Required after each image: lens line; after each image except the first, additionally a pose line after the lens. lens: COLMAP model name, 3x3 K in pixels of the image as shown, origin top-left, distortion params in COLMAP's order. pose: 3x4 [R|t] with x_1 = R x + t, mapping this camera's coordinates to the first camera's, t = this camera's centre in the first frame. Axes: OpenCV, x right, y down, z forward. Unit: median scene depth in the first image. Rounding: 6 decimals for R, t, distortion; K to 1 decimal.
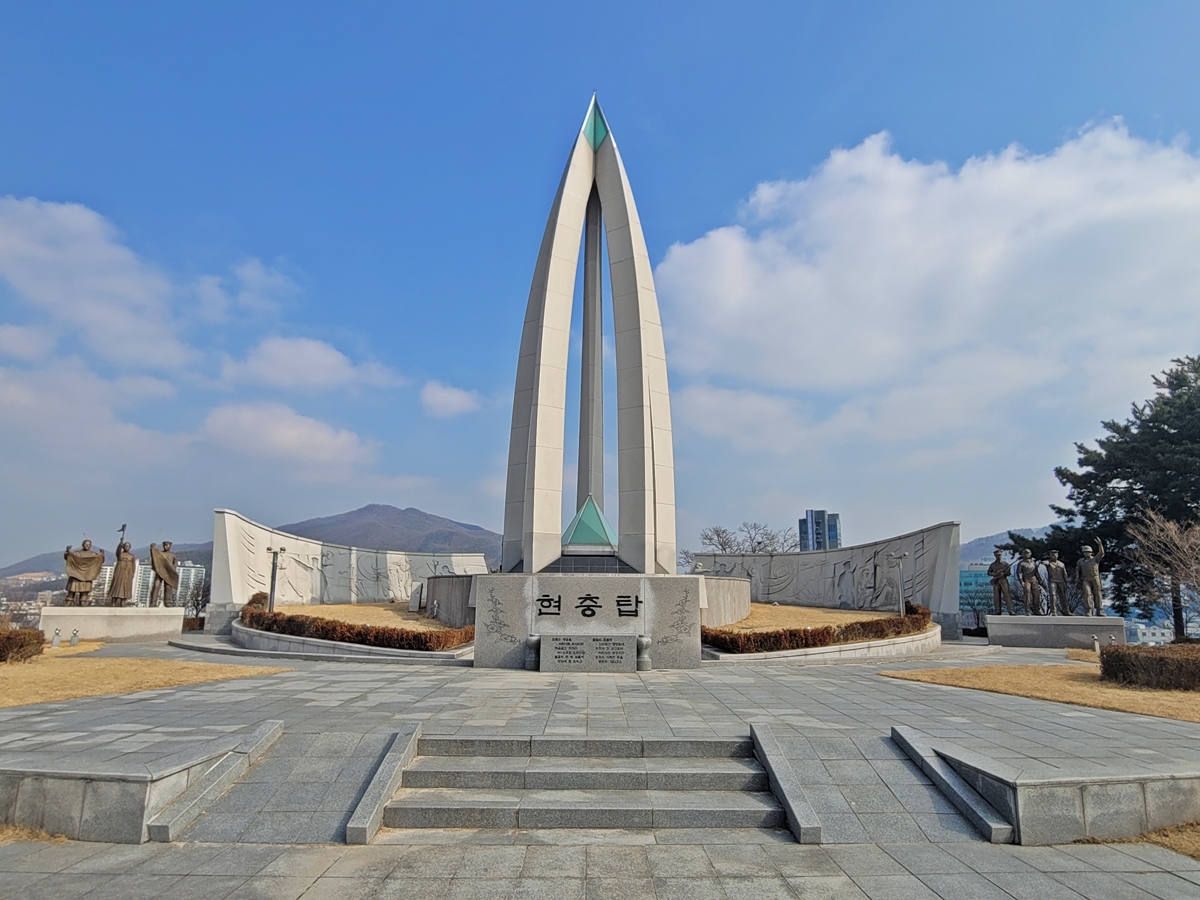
lens RADIAL K [[723.4, 0, 608.4], [0, 723.4, 450.8], [0, 0, 1]] dist [-0.000197, -0.000042]
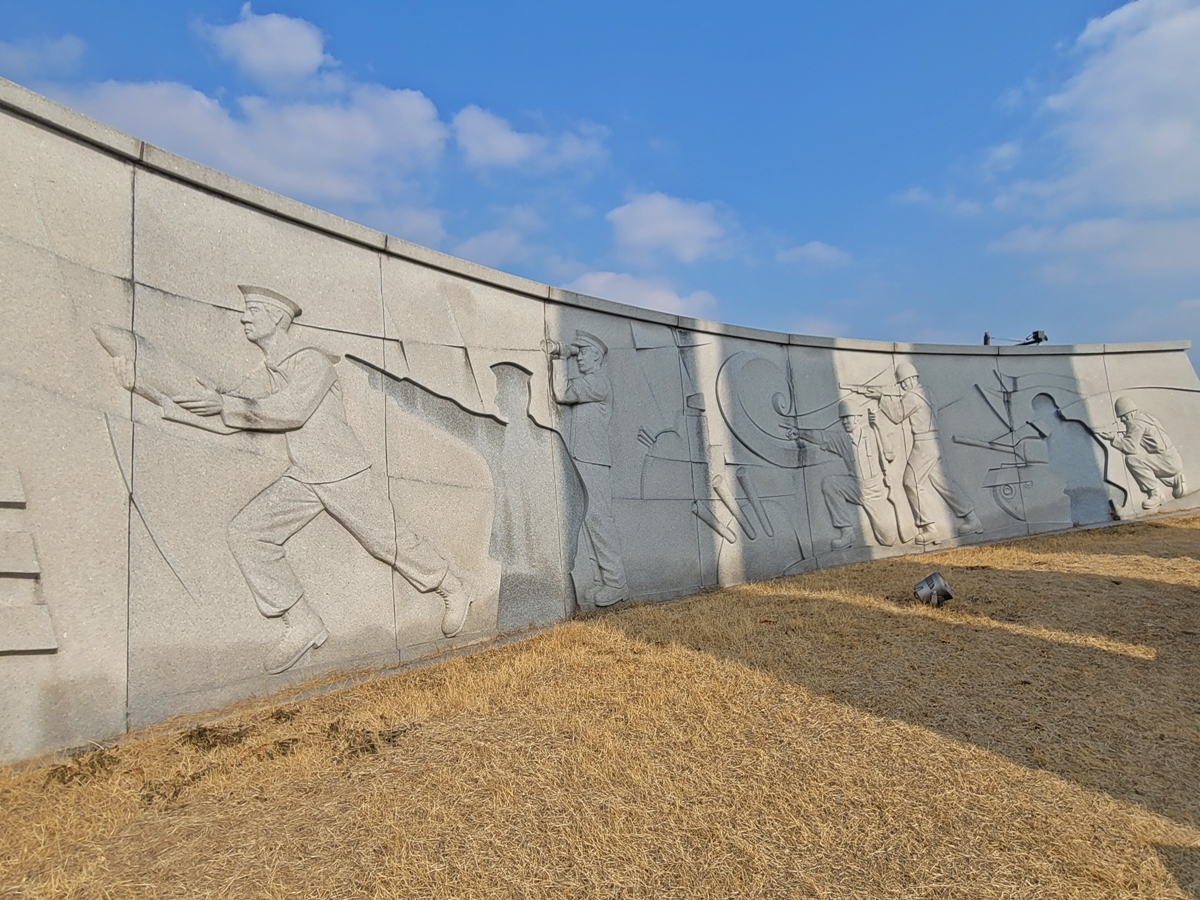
lens RADIAL K [[723.4, 0, 601.6], [0, 723.4, 447.9], [0, 0, 1]] dist [-0.000197, -0.000042]
pose [[0.913134, -0.004899, -0.407630, -0.339447], [0.090691, 0.977311, 0.191411, 0.148993], [0.397443, -0.211752, 0.892860, 0.922297]]
